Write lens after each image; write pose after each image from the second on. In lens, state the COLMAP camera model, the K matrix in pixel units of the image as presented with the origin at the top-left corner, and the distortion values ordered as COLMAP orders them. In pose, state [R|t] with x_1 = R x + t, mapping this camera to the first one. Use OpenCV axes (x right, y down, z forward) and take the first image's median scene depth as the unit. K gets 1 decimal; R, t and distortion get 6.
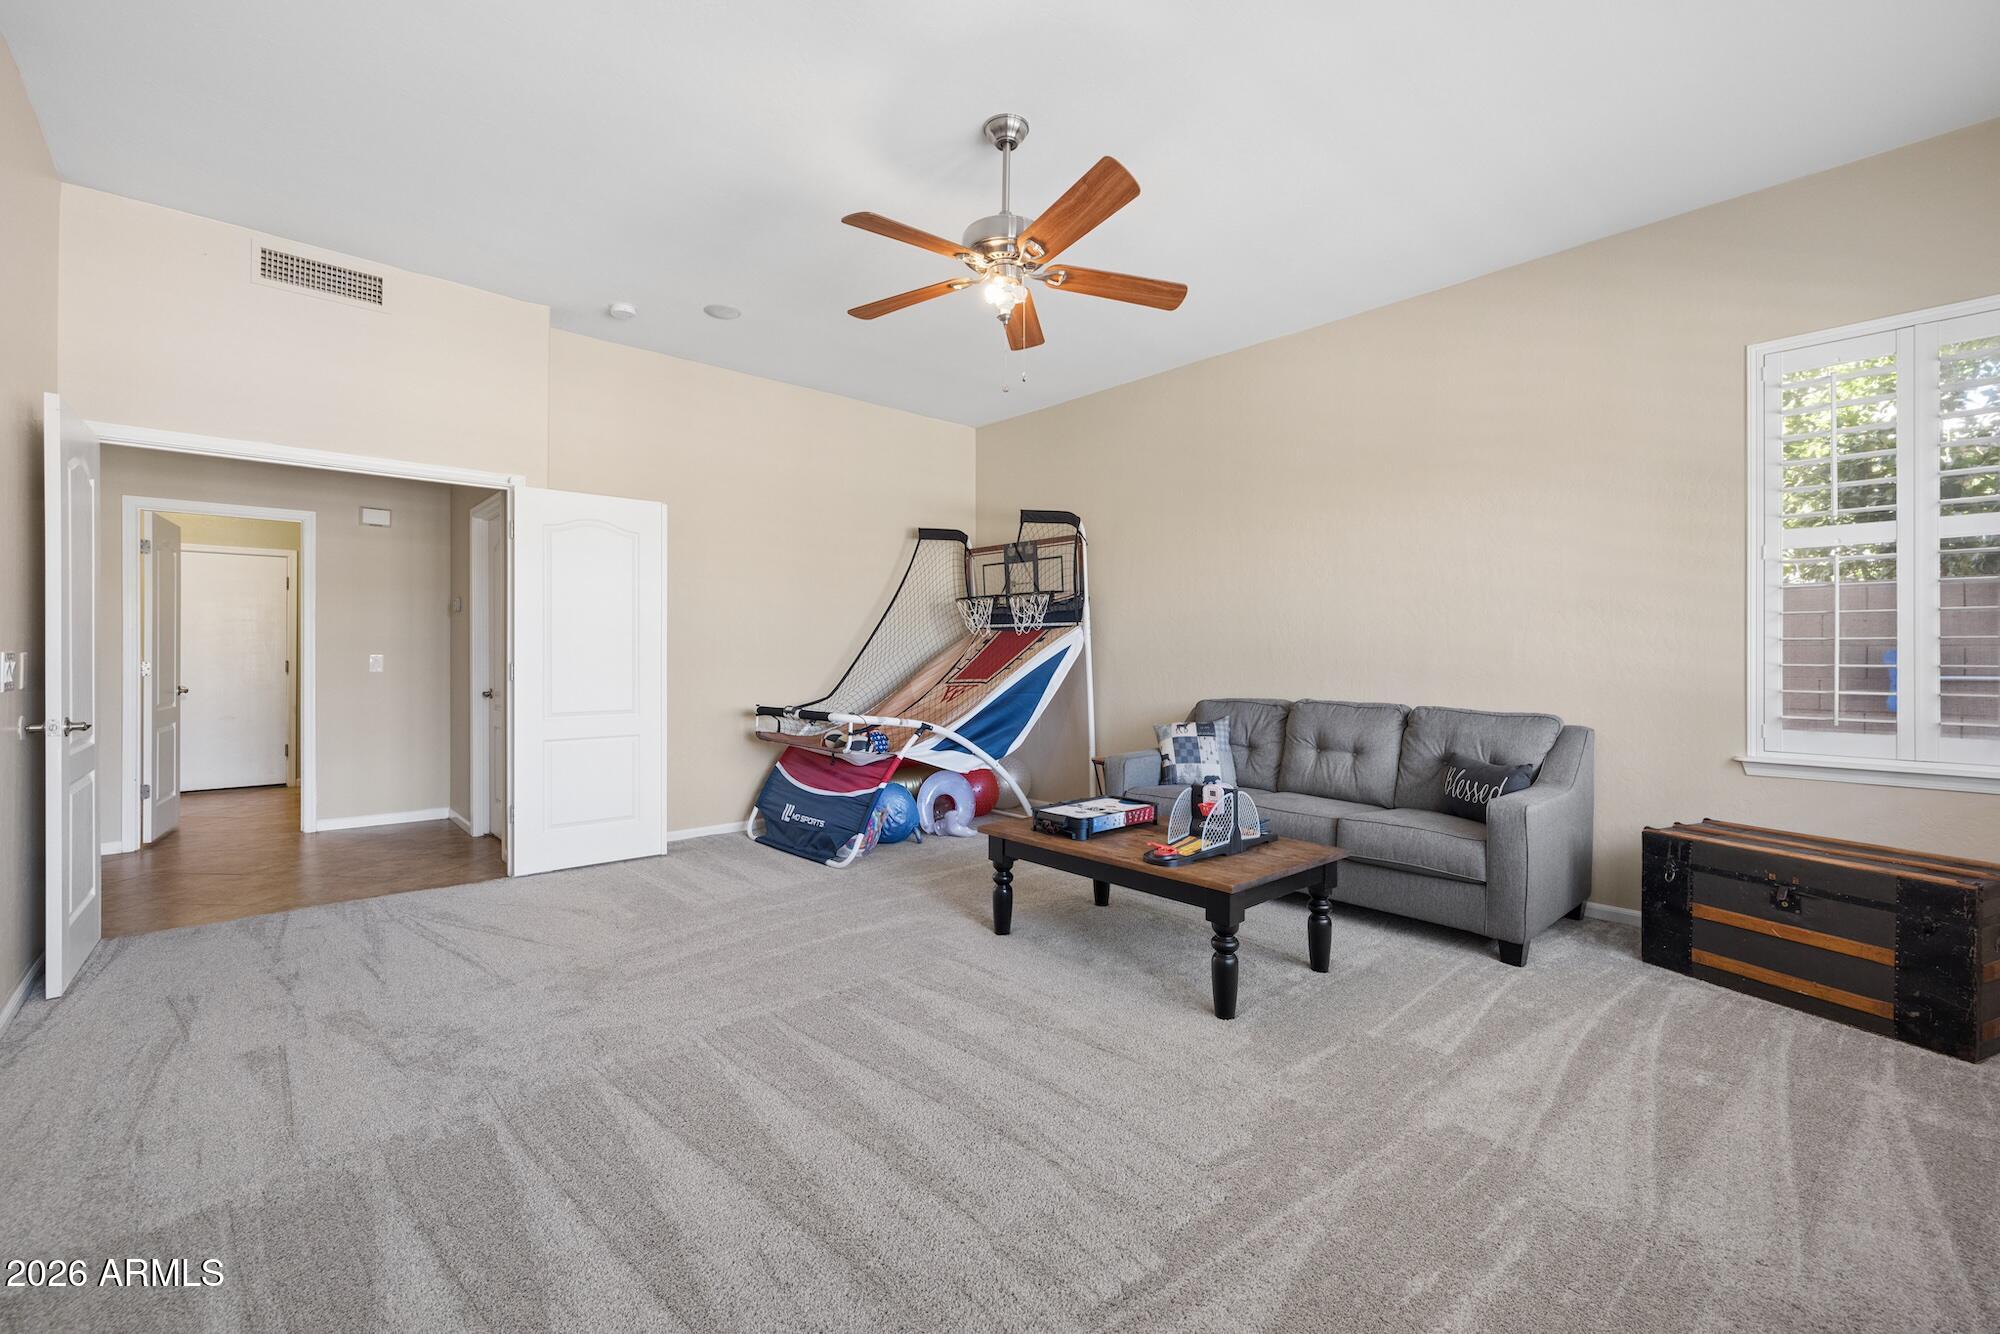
lens RADIAL K [[841.0, 0, 992.2], [0, 841.0, 657.3], [0, 0, 1]] dist [0.002065, -0.000768]
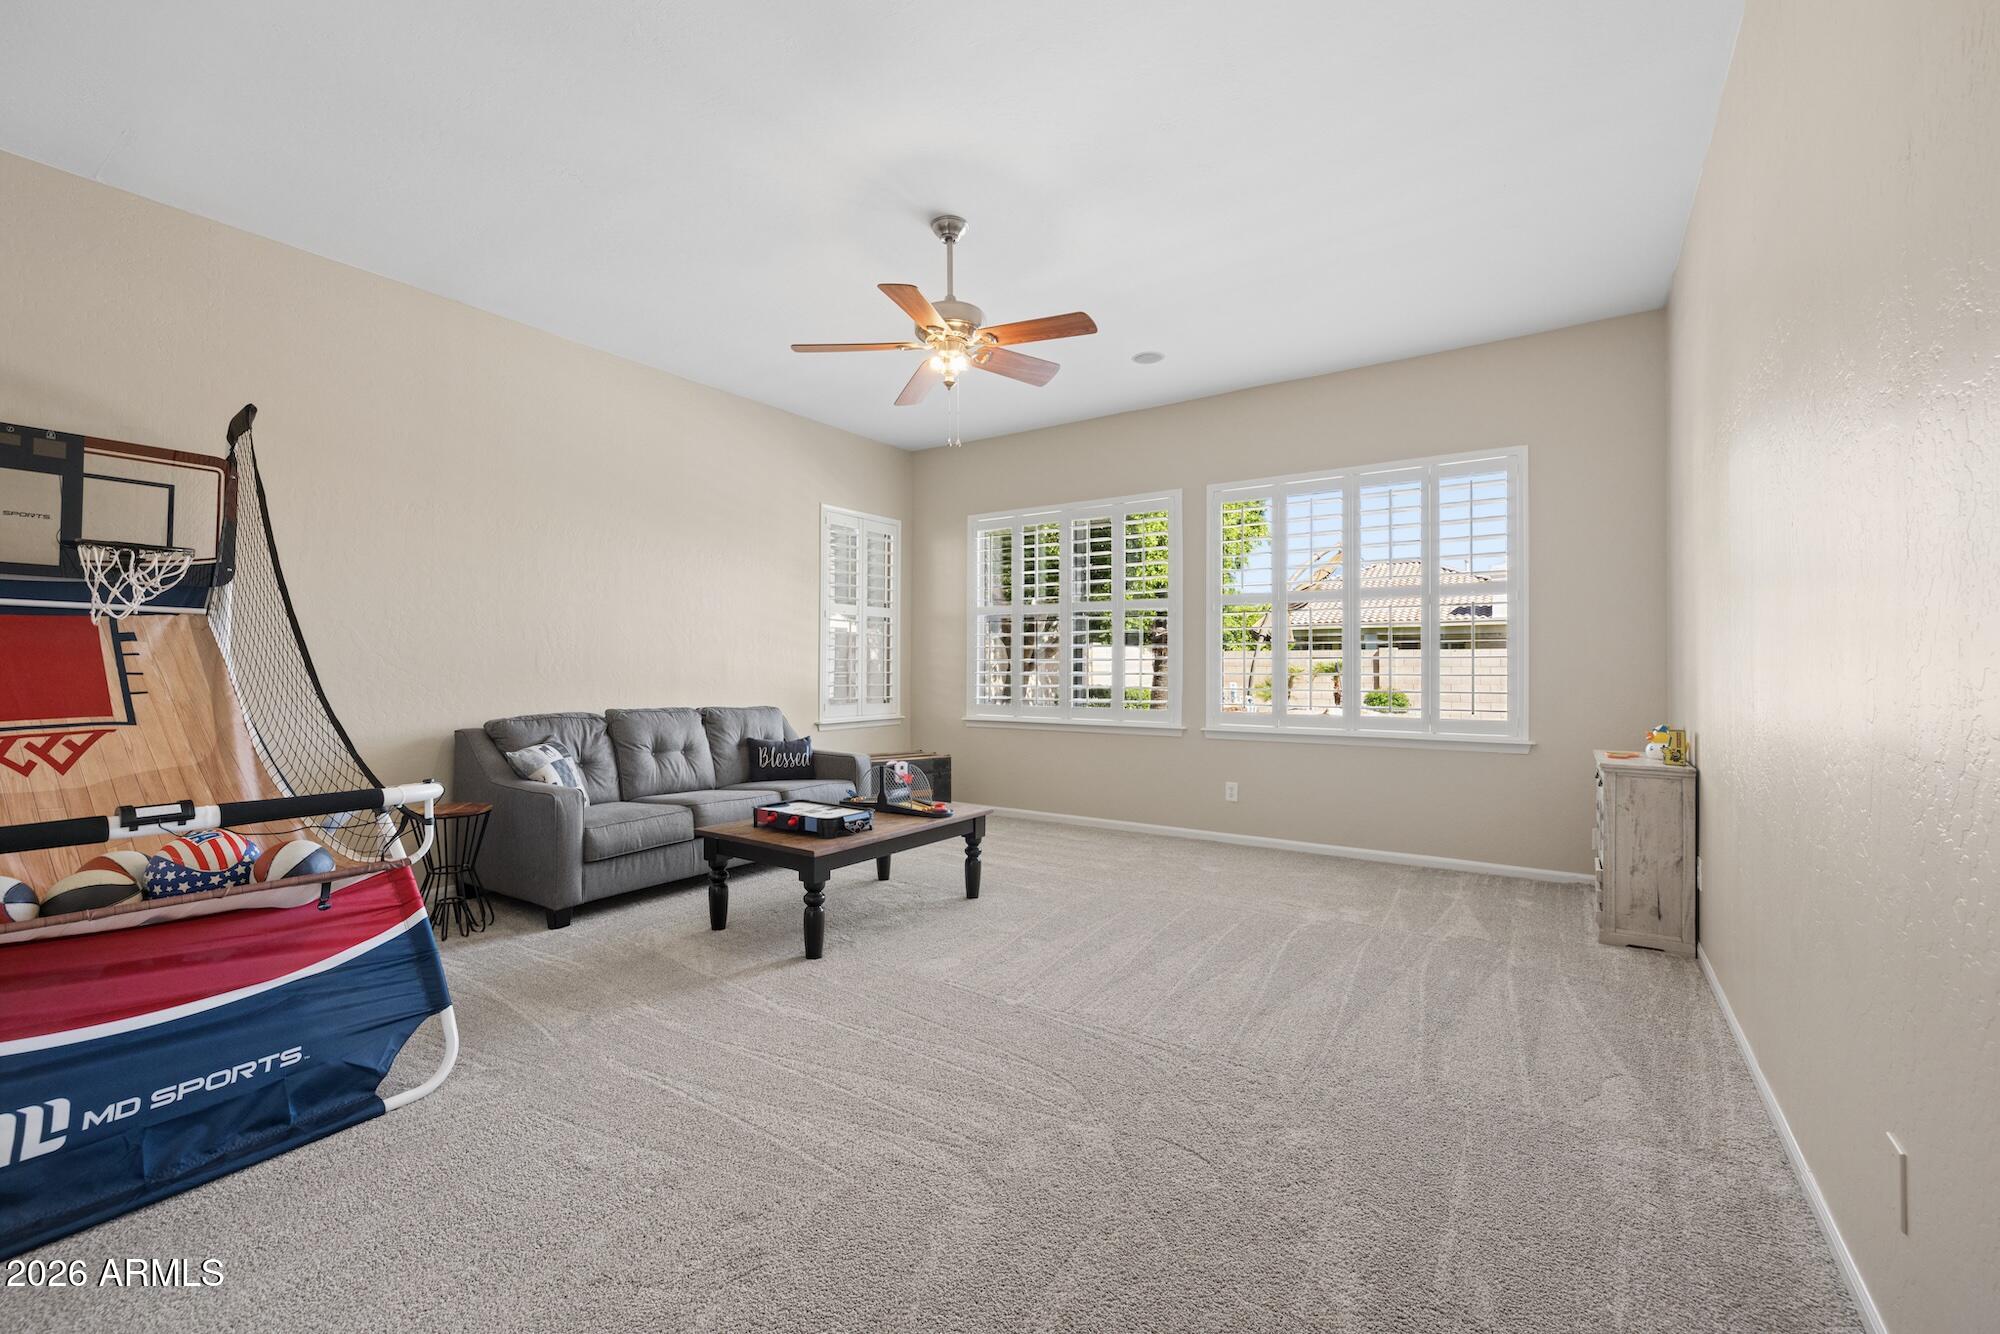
lens RADIAL K [[841.0, 0, 992.2], [0, 841.0, 657.3], [0, 0, 1]] dist [0.002065, -0.000768]
pose [[-0.238957, 0.008765, 0.970991, -0.870482], [-0.003602, 0.999944, -0.009912, -0.007110], [-0.971024, -0.005866, -0.238912, 0.919557]]
